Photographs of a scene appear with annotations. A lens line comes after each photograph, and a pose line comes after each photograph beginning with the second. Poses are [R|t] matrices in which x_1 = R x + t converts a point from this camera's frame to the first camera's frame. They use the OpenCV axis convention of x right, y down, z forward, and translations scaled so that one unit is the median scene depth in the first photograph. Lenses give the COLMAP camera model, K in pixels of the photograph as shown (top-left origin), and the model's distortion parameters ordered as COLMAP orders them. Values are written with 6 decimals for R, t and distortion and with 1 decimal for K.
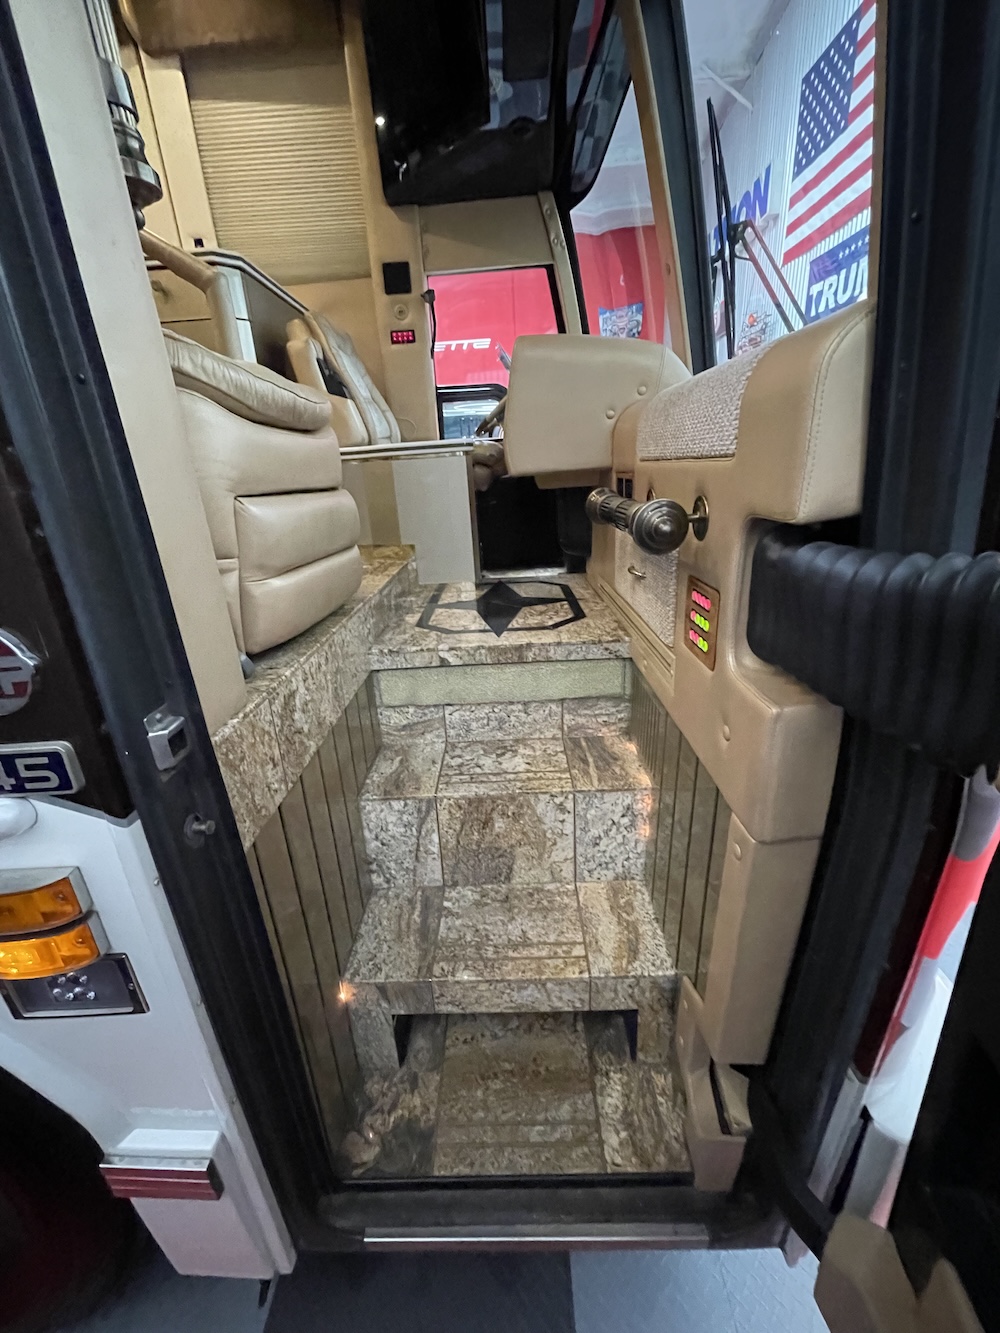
lens RADIAL K [[535.7, 0, 497.8], [0, 535.7, 660.1], [0, 0, 1]] dist [-0.001840, -0.000224]
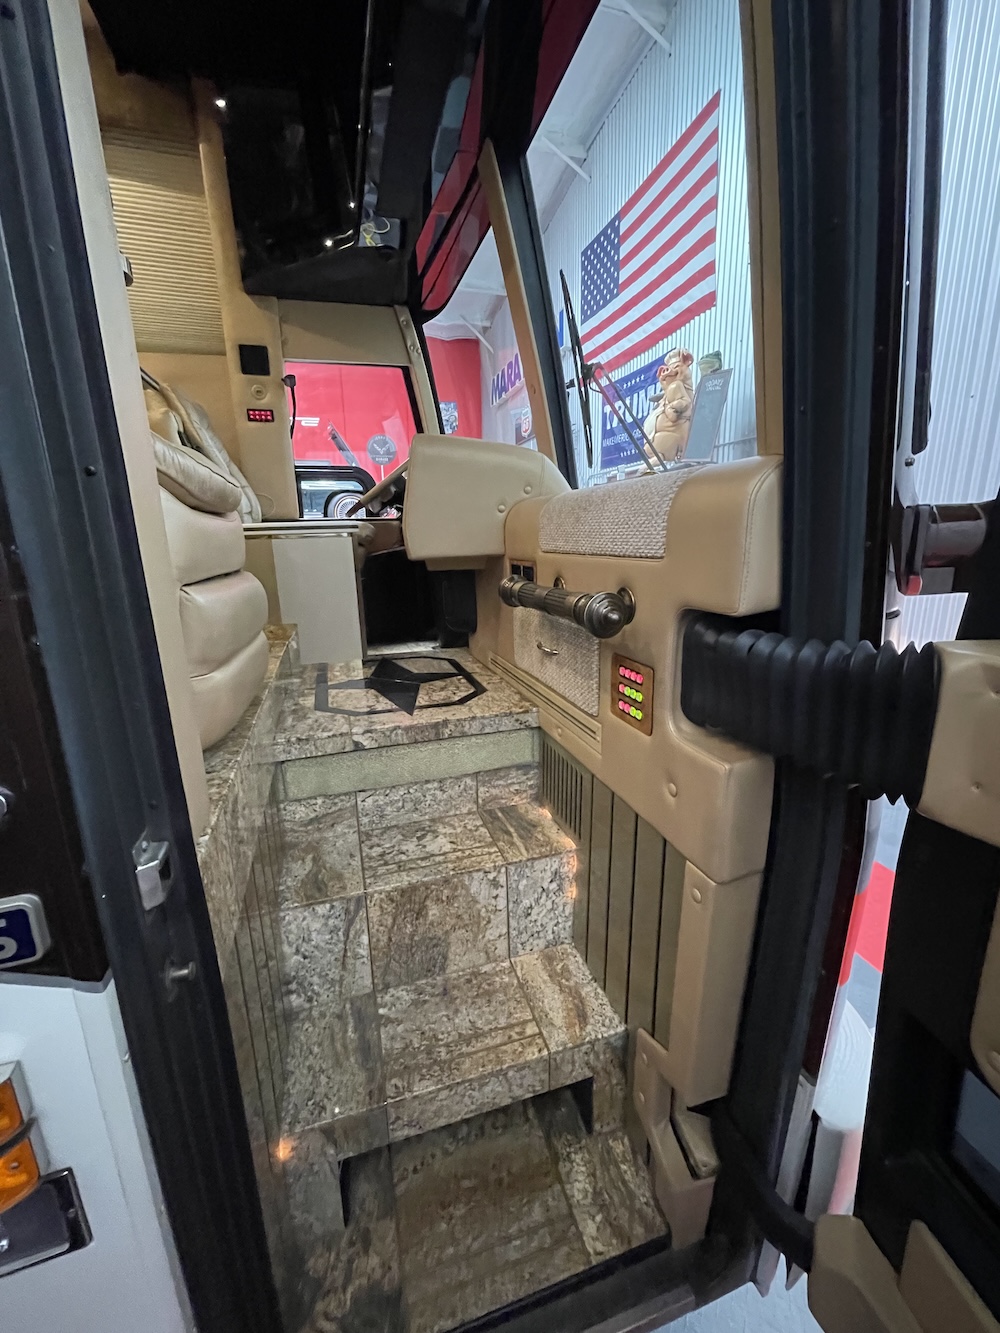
lens RADIAL K [[534.7, 0, 499.1], [0, 534.7, 660.5], [0, 0, 1]] dist [-0.000529, 0.000386]
pose [[0.951581, -0.037743, 0.305073, -0.162969], [0.076006, 0.990507, -0.114535, -0.021577], [-0.297854, 0.132177, 0.945416, -0.006596]]
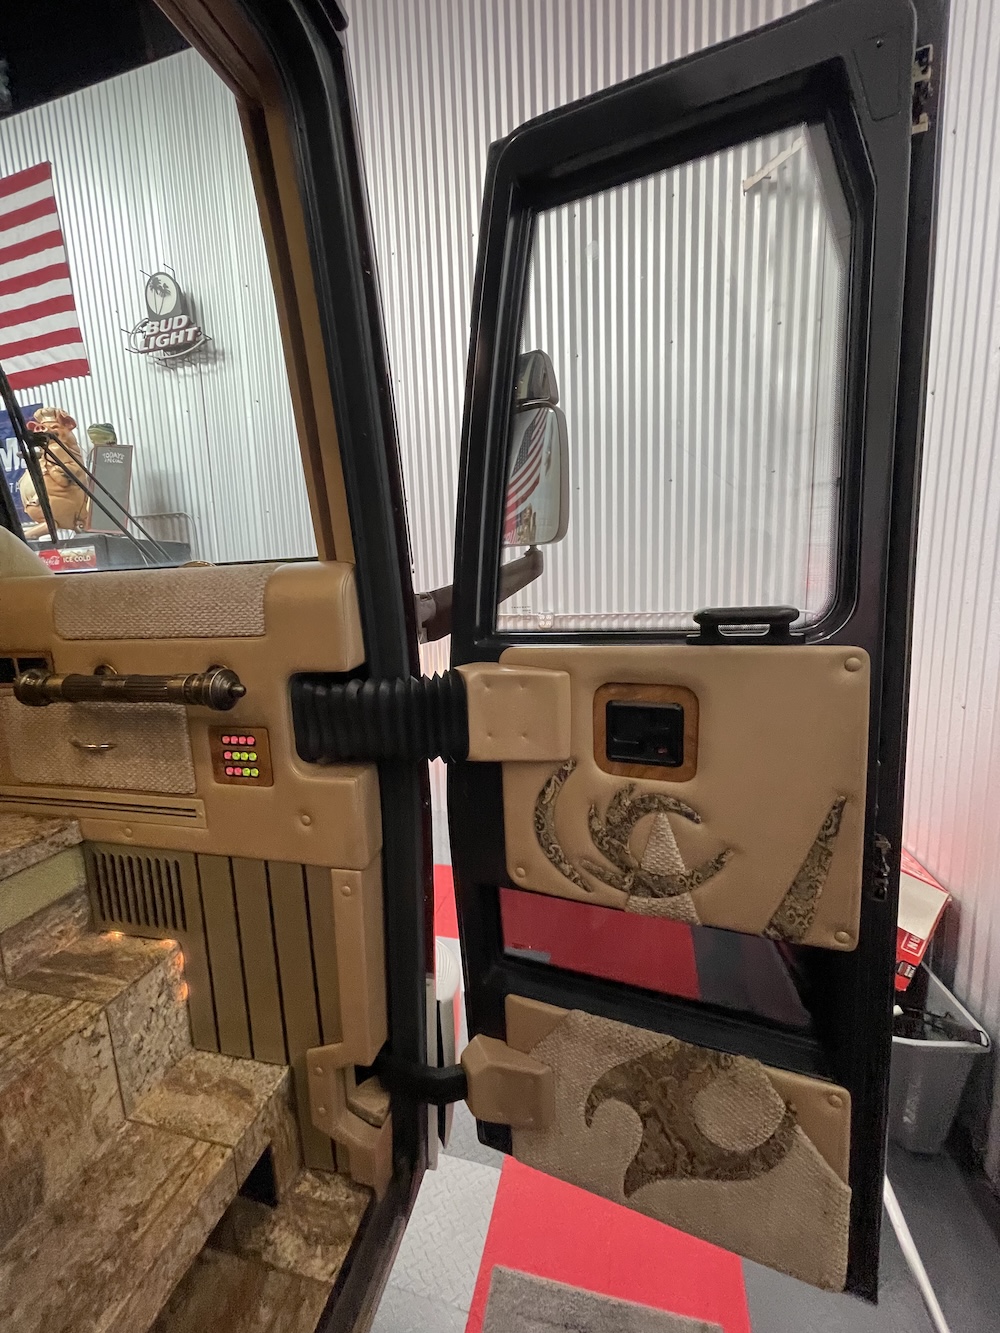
lens RADIAL K [[532.4, 0, 492.4], [0, 532.4, 662.0], [0, 0, 1]] dist [-0.000174, -0.000474]
pose [[0.242198, -0.096203, 0.965446, -0.466158], [0.353496, 0.935425, 0.004531, -0.052277], [-0.903538, 0.340183, 0.260565, 0.033460]]
